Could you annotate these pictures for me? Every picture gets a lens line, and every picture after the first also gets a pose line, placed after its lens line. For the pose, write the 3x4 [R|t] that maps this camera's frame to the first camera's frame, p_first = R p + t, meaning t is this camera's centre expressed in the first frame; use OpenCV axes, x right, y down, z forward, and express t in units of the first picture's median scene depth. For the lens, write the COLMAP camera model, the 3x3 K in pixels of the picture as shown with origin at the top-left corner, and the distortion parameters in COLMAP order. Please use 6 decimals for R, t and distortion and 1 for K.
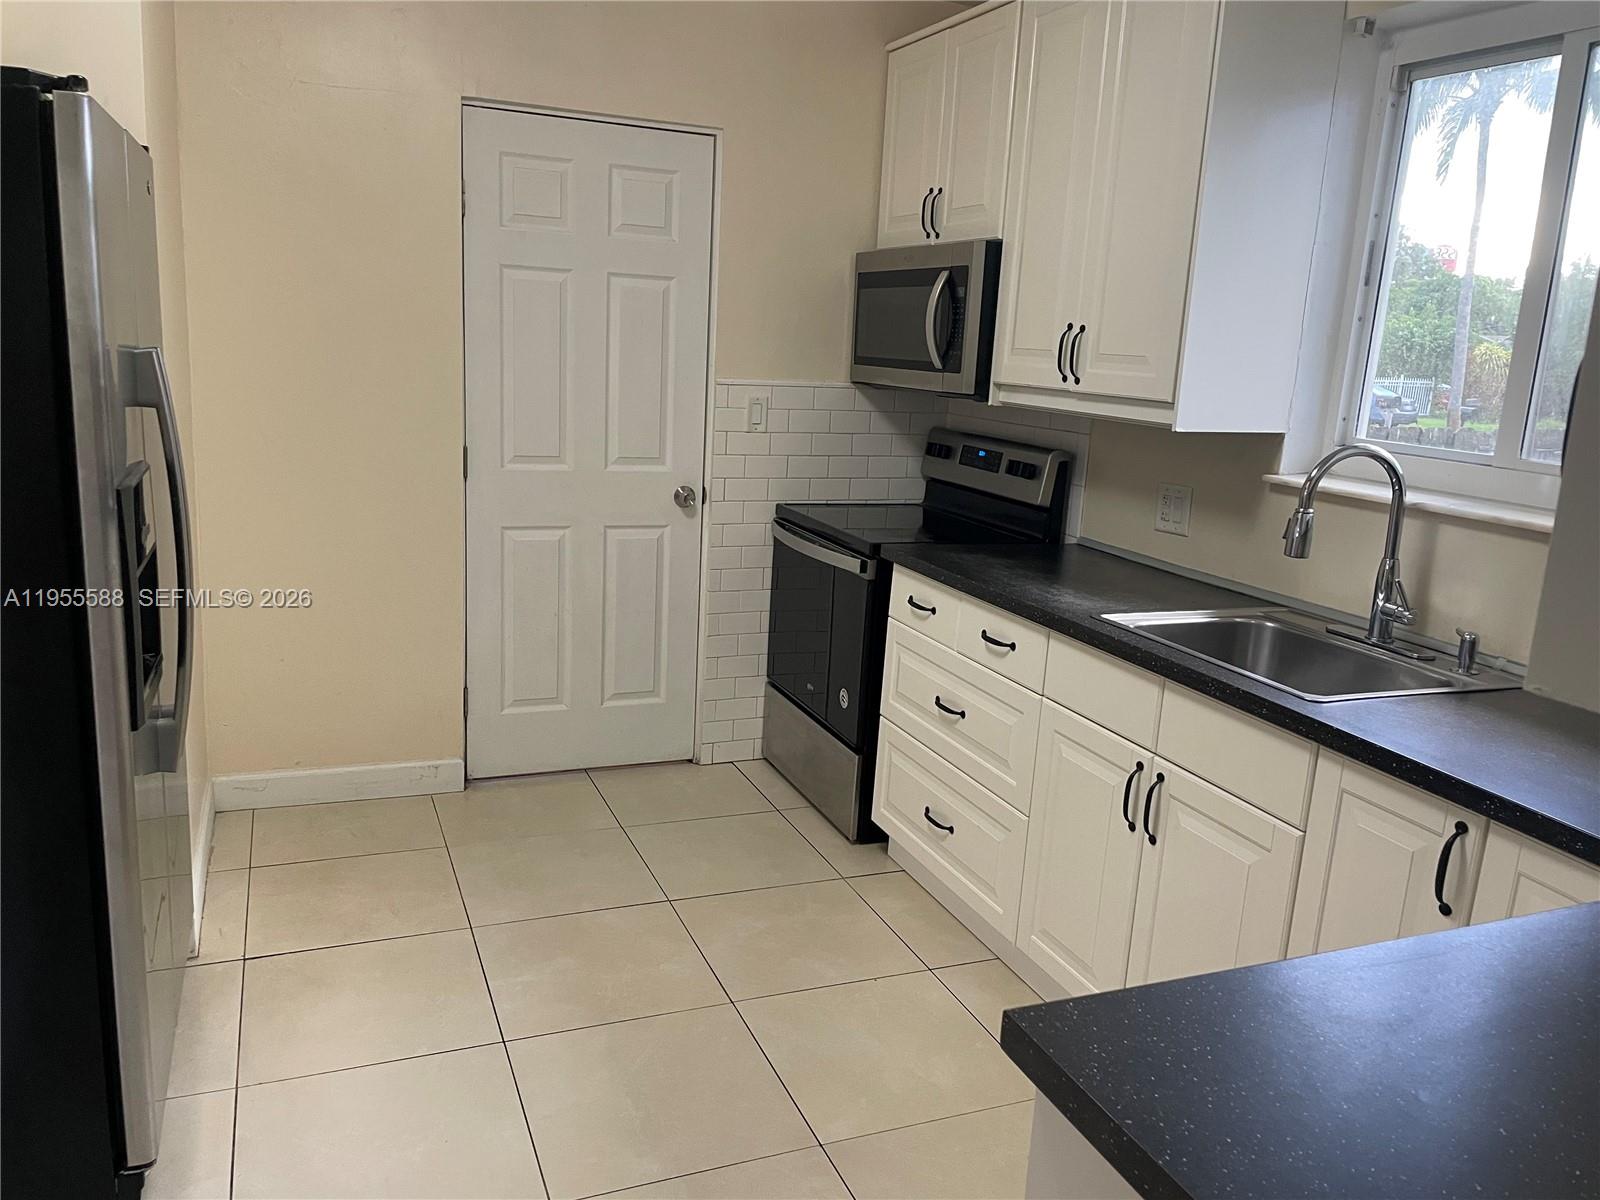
lens RADIAL K [[1236.1, 0, 788.0], [0, 1236.1, 608.3], [0, 0, 1]] dist [0.079572, -0.112476]
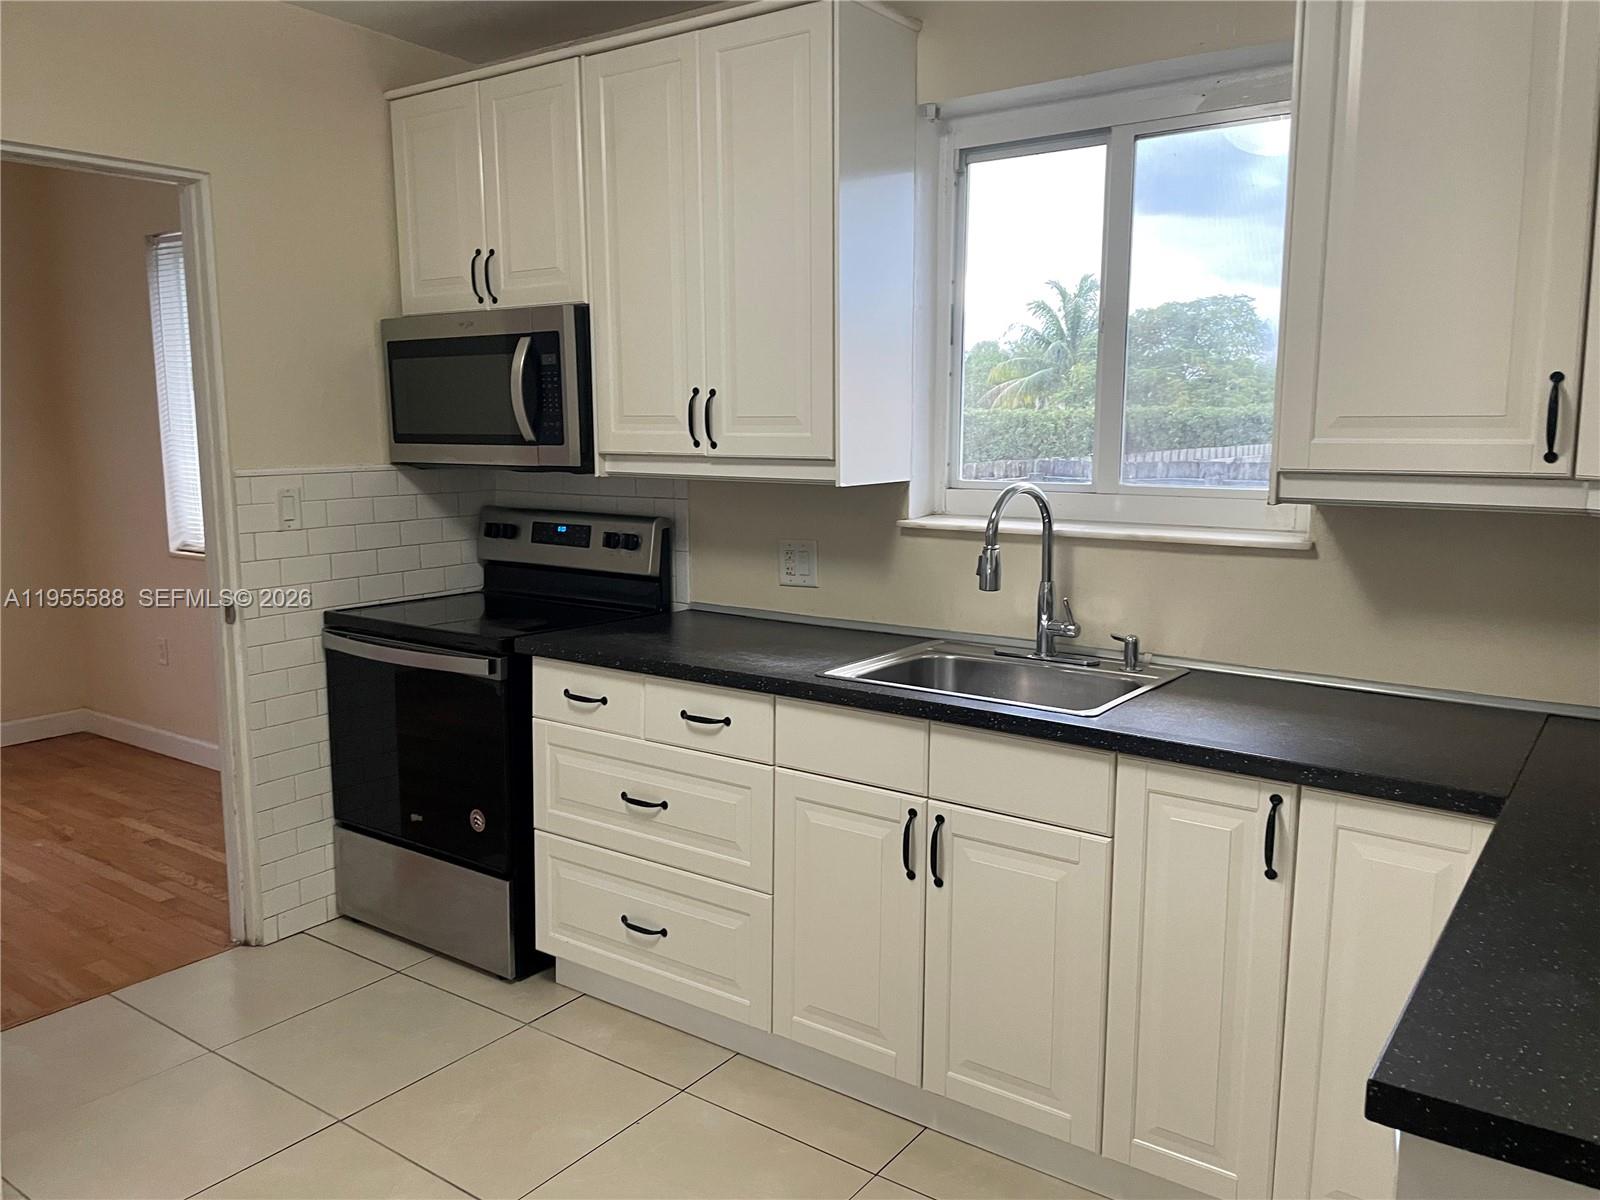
lens RADIAL K [[1236.1, 0, 801.3], [0, 1236.1, 607.2], [0, 0, 1]] dist [0.079572, -0.112476]
pose [[0.835625, -0.133142, 0.532921, -0.246685], [0.162387, 0.986694, -0.008115, -0.036220], [-0.524749, 0.093321, 0.846126, 0.143699]]
